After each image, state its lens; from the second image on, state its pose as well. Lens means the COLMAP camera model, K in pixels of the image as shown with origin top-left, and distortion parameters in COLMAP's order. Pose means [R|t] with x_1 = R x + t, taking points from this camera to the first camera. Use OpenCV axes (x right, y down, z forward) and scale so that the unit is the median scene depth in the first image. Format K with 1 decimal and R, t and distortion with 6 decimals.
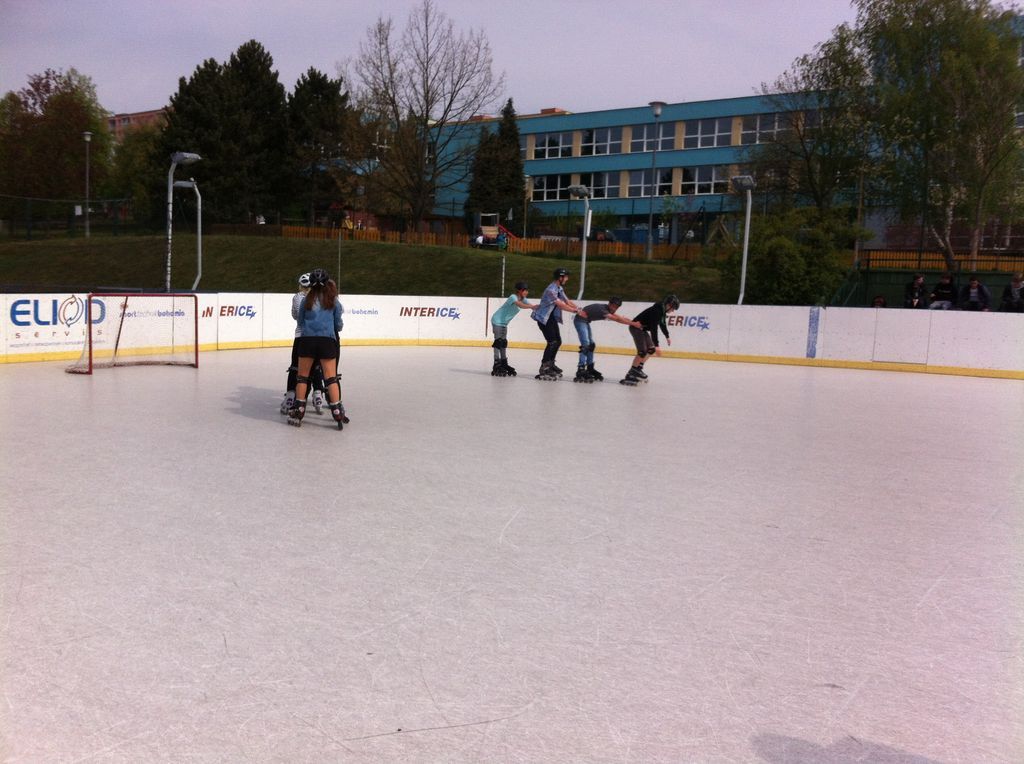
lens RADIAL K [[1010.4, 0, 506.0], [0, 1010.4, 399.9], [0, 0, 1]] dist [0.140186, -0.430801]
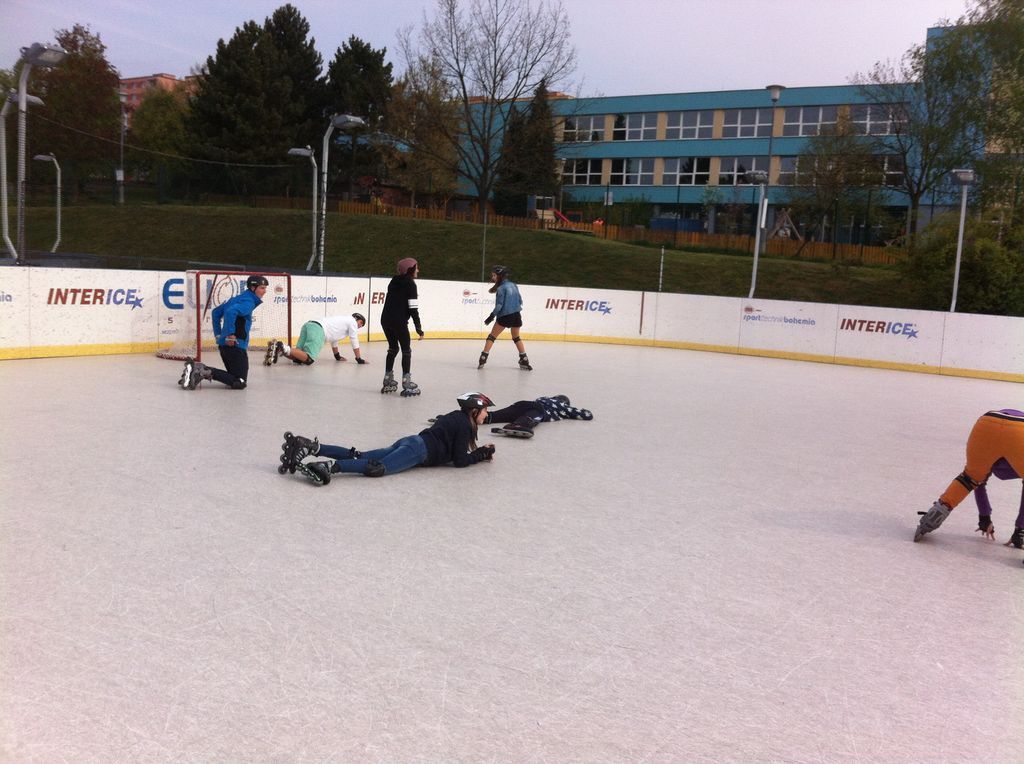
lens RADIAL K [[989.7, 0, 498.7], [0, 989.7, 401.6], [0, 0, 1]] dist [0.143286, -0.402259]
pose [[0.998865, 0.034848, 0.032456, -0.102807], [-0.035548, 0.999142, 0.021252, -0.010154], [-0.031687, -0.022382, 0.999247, 0.068265]]
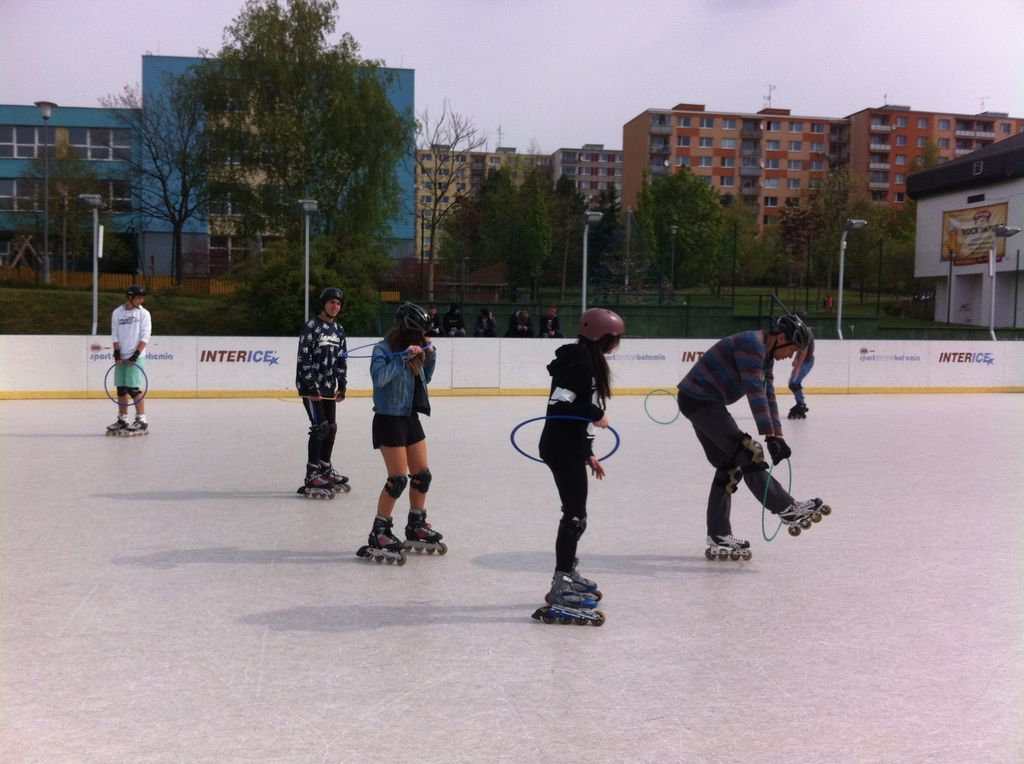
lens RADIAL K [[1005.0, 0, 533.9], [0, 1005.0, 415.5], [0, 0, 1]] dist [0.063605, -0.255000]
pose [[0.671911, -0.081966, 0.736082, -0.167564], [0.088085, 0.995647, 0.030464, -0.016422], [-0.735375, 0.044369, 0.676206, 0.116416]]
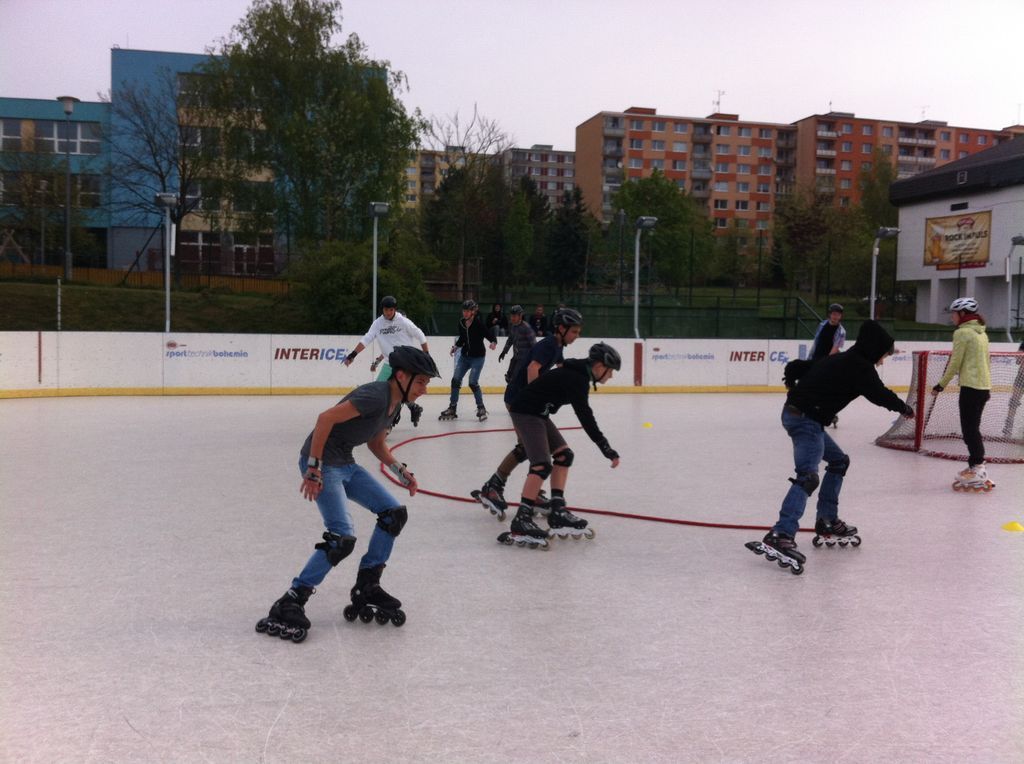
lens RADIAL K [[1002.3, 0, 534.3], [0, 1002.3, 407.0], [0, 0, 1]] dist [0.063298, -0.277516]
pose [[0.622794, -0.076475, 0.778640, -0.219767], [0.084946, 0.995938, 0.029873, -0.021976], [-0.777761, 0.047537, 0.626760, 0.154695]]
